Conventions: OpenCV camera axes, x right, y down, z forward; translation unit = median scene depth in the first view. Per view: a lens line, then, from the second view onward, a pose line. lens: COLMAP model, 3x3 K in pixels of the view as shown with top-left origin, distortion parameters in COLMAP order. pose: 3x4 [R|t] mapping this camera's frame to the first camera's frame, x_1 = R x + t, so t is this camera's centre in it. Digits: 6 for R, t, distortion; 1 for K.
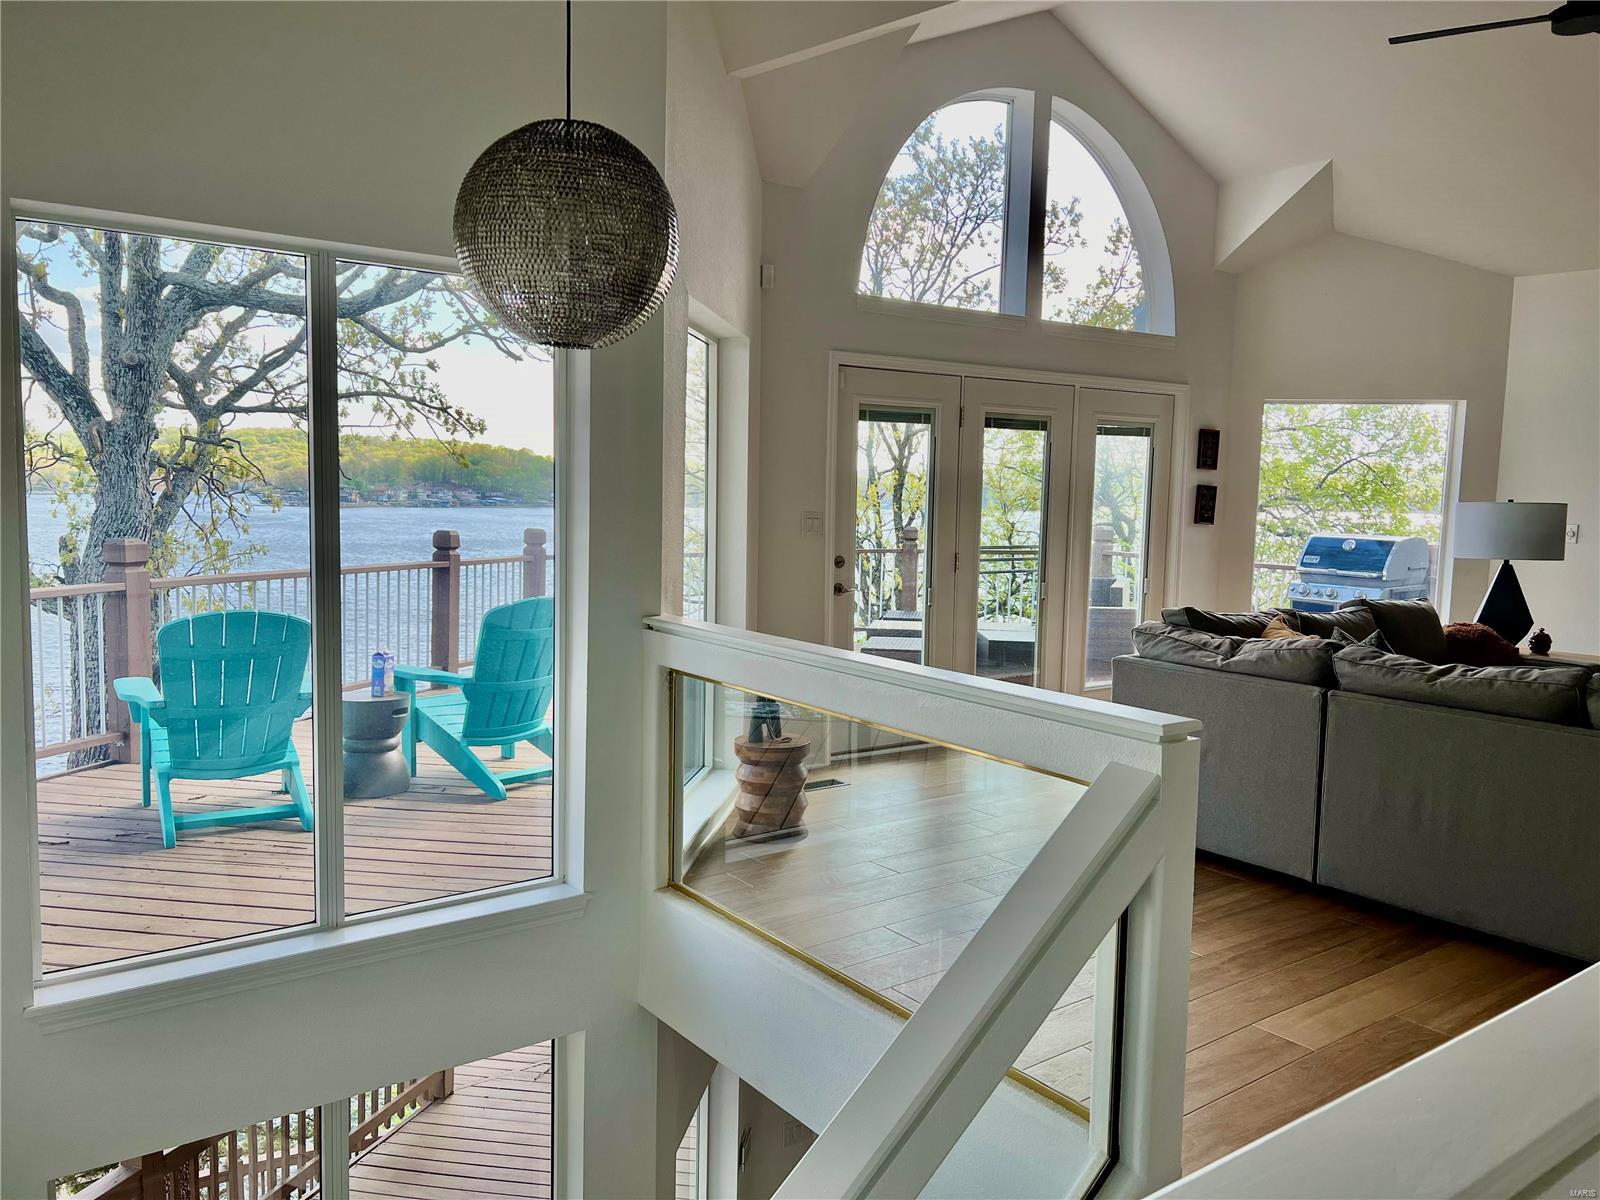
lens RADIAL K [[1200.7, 0, 817.3], [0, 1200.7, 595.7], [0, 0, 1]] dist [0.071480, -0.101718]
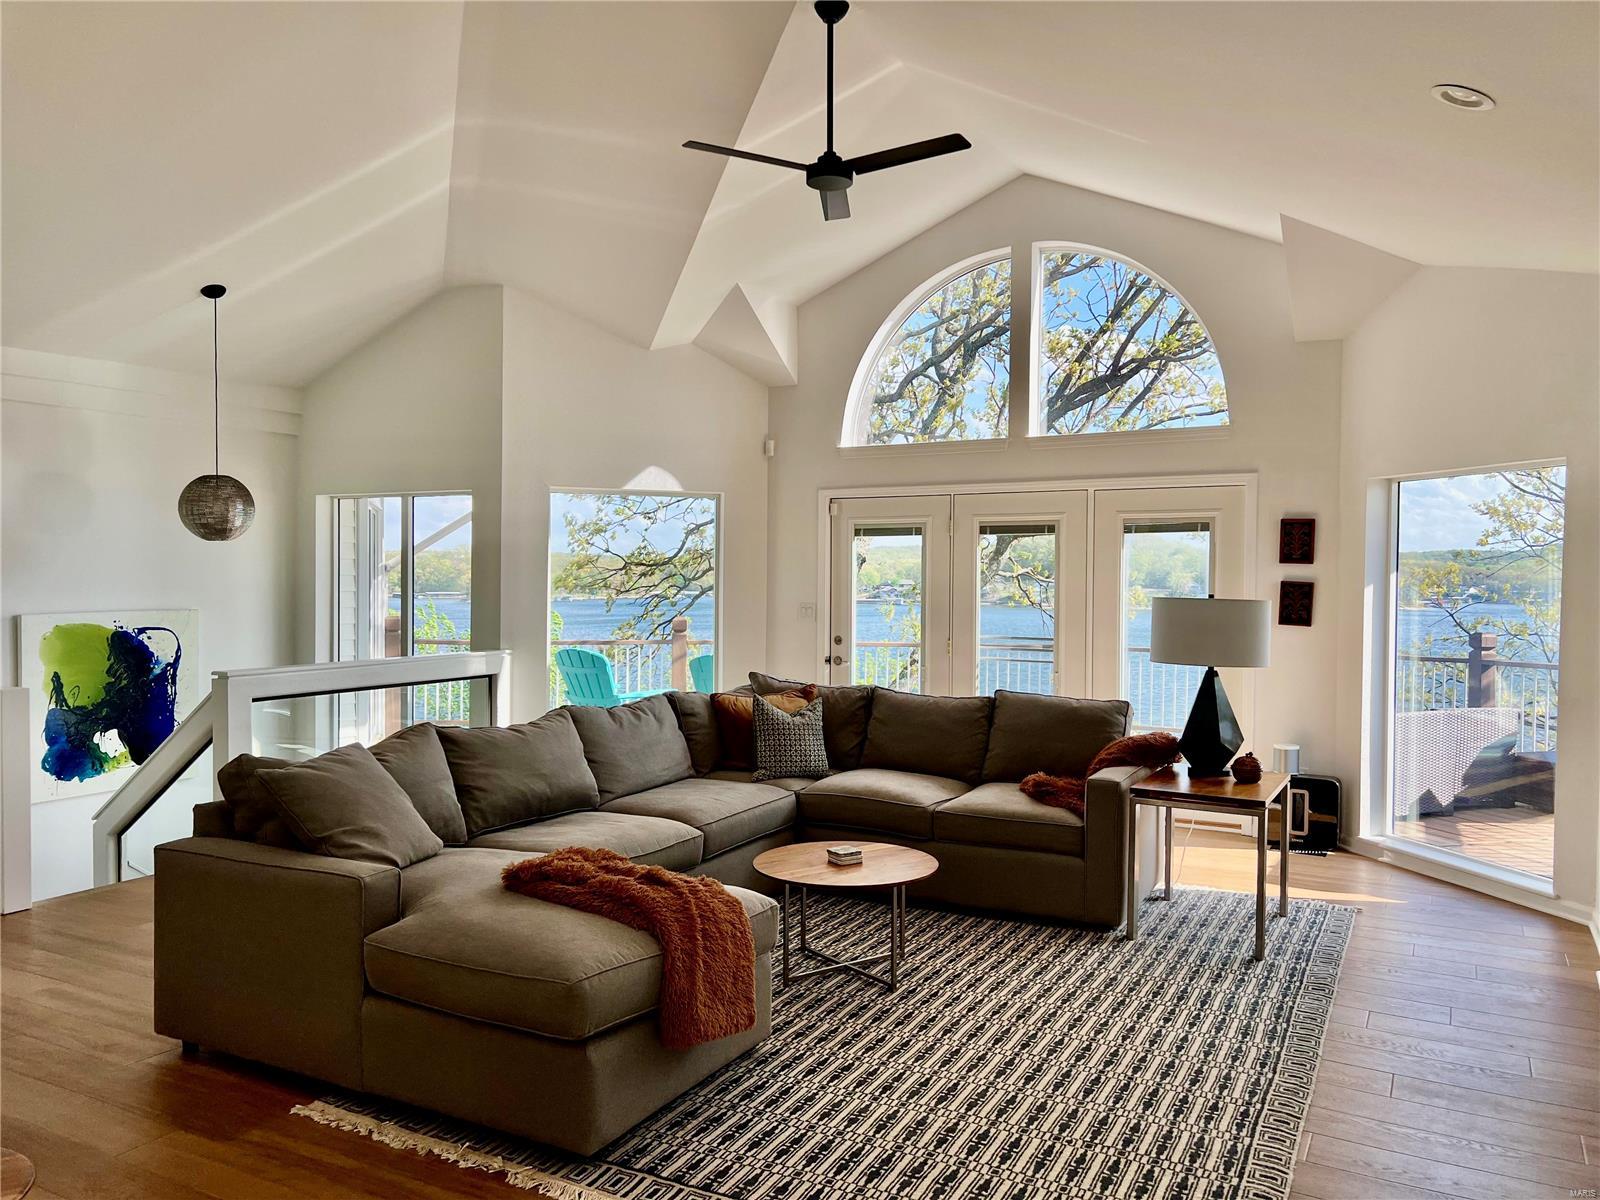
lens RADIAL K [[1204.1, 0, 816.5], [0, 1204.1, 601.8], [0, 0, 1]] dist [0.063107, -0.068119]
pose [[0.419789, 0.002336, -0.907619, 1.201258], [-0.080884, 0.996114, -0.034847, -0.021696], [0.904011, 0.088040, 0.418346, 0.387452]]
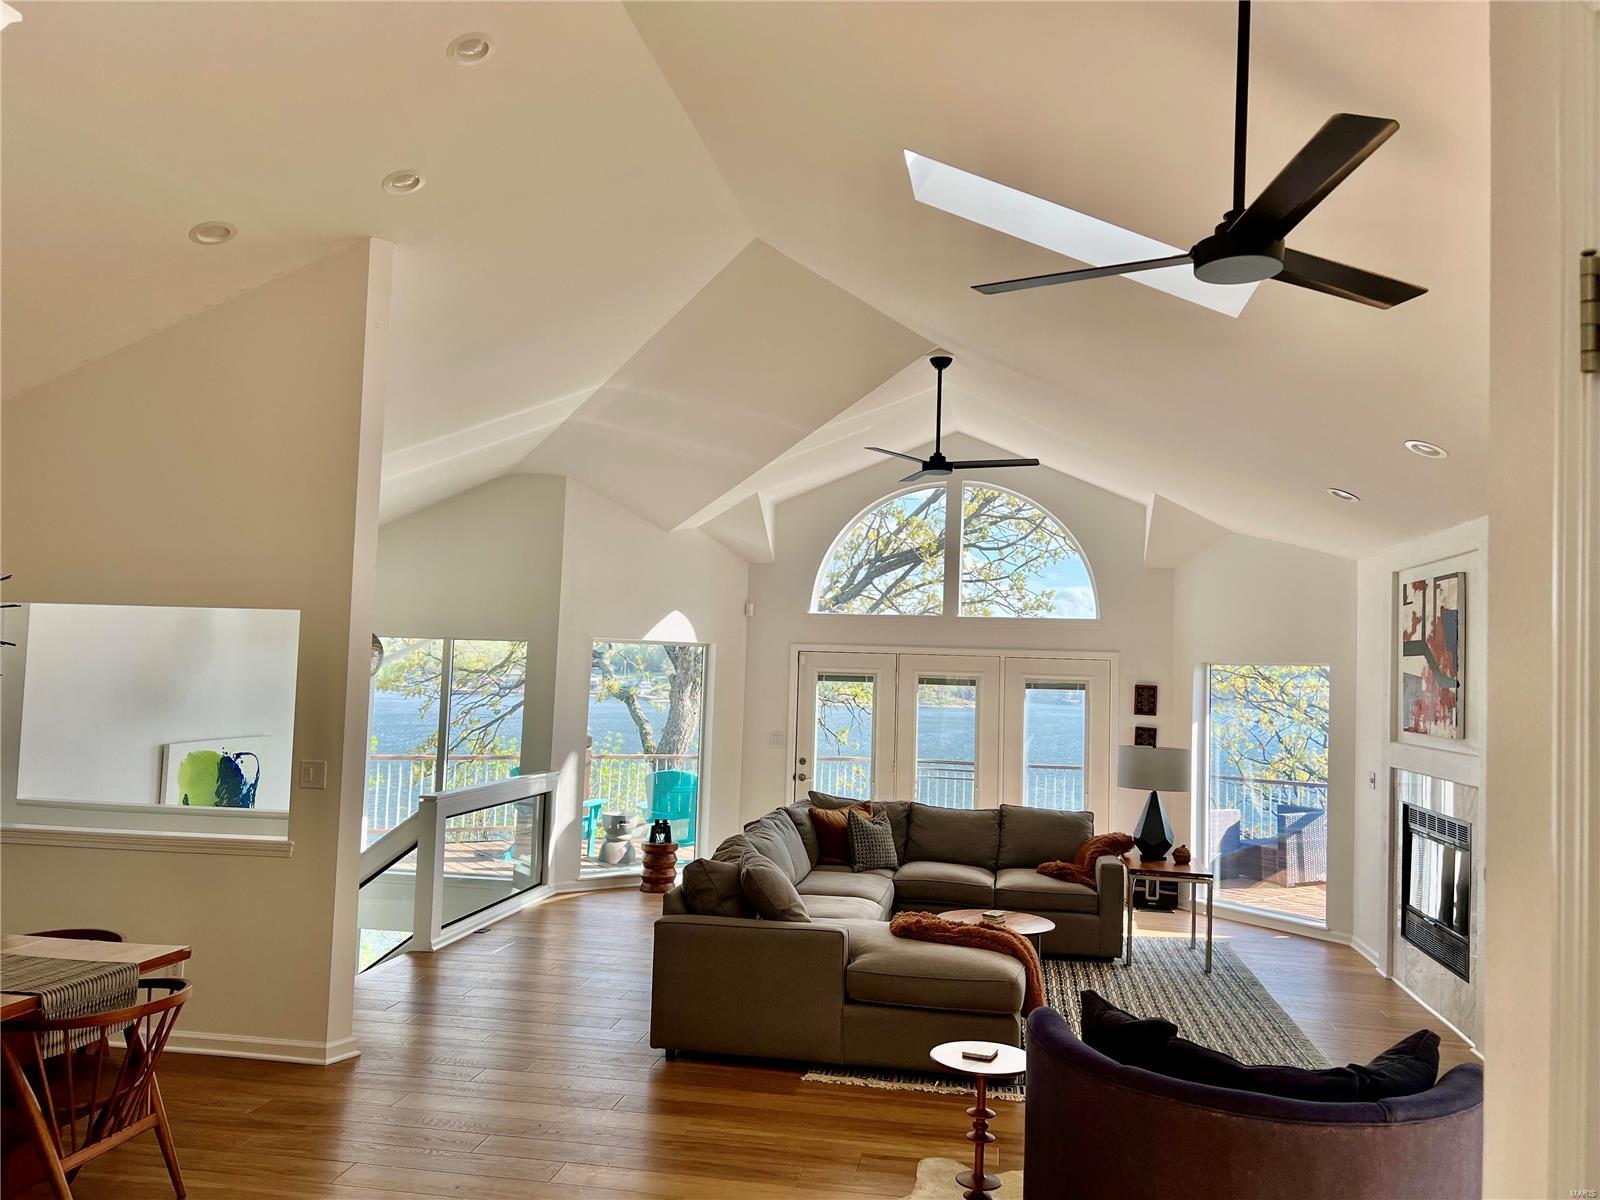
lens RADIAL K [[1205.9, 0, 810.1], [0, 1205.9, 602.4], [0, 0, 1]] dist [0.056105, -0.060985]
pose [[0.685748, -0.042276, -0.726611, 1.270931], [-0.083678, 0.987113, -0.136405, -0.018494], [0.723013, 0.154341, 0.673373, -0.209095]]
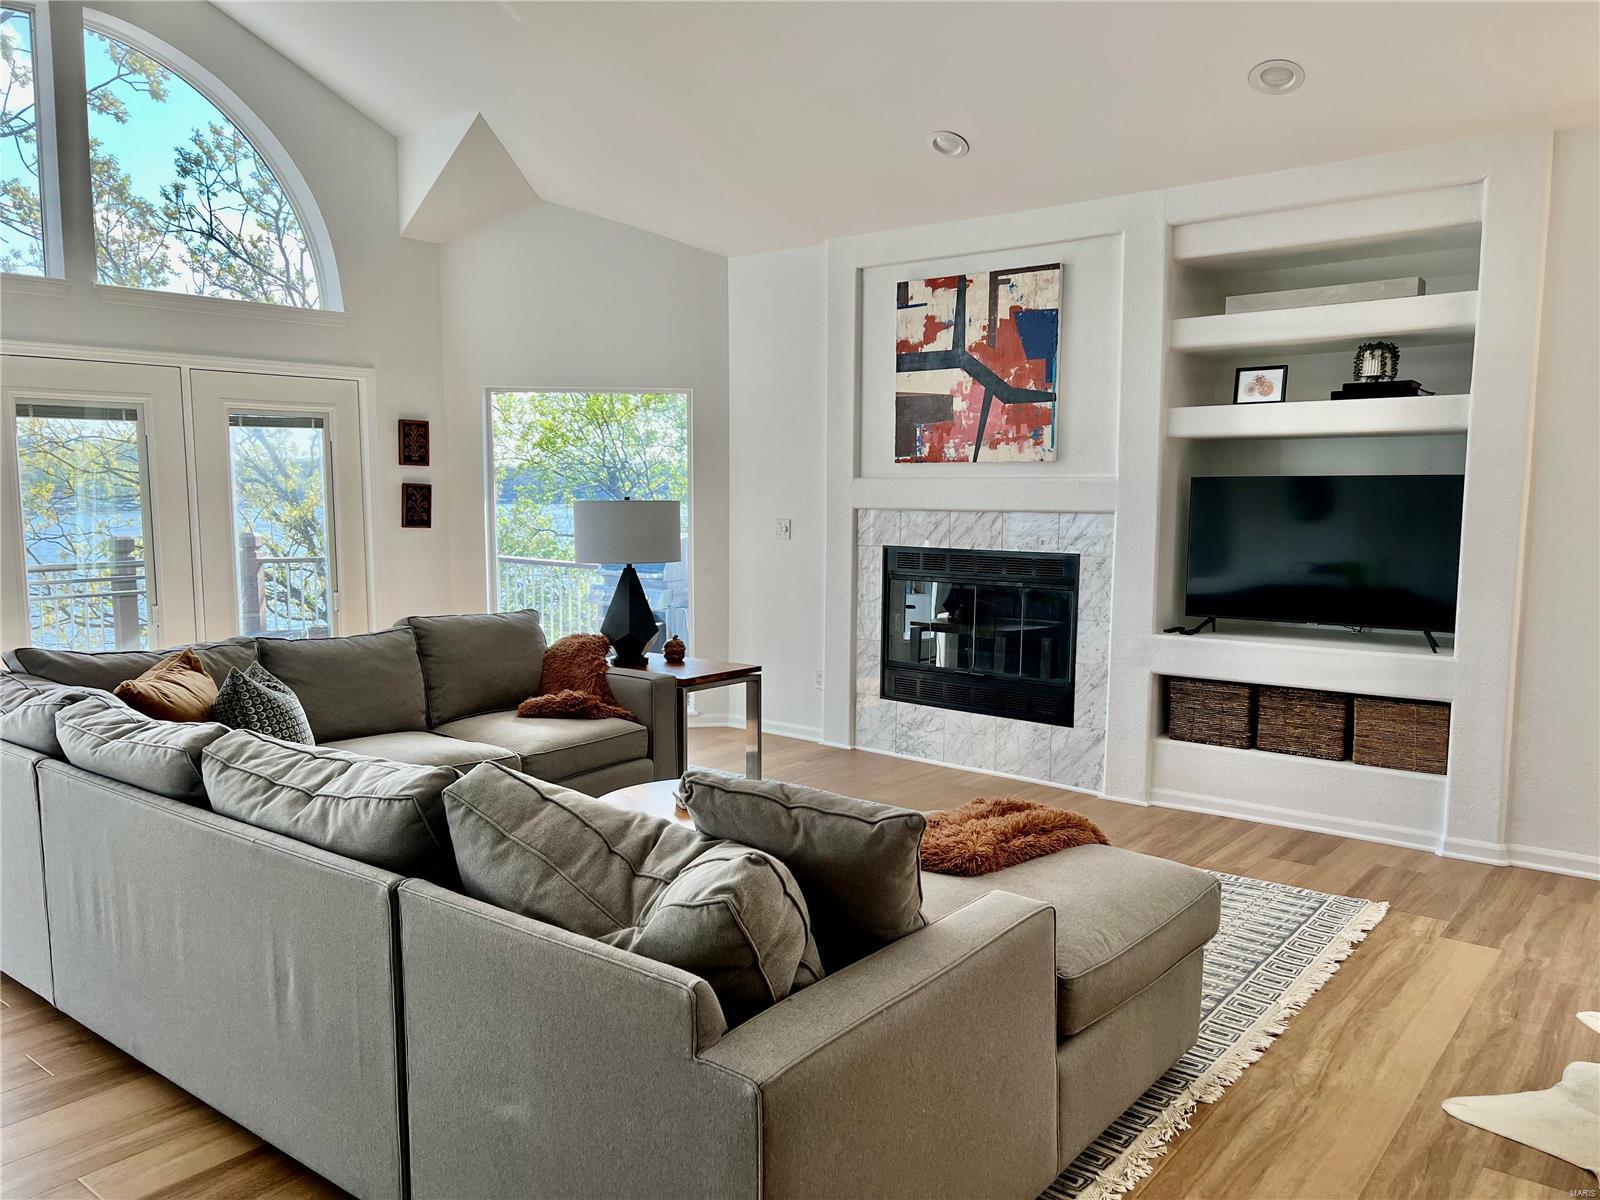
lens RADIAL K [[1189.7, 0, 809.1], [0, 1189.7, 623.4], [0, 0, 1]] dist [0.093335, -0.117899]
pose [[0.969260, -0.049767, 0.240952, 0.472031], [0.042752, 0.998498, 0.034258, -0.008765], [-0.242295, -0.022904, 0.969932, 0.091430]]
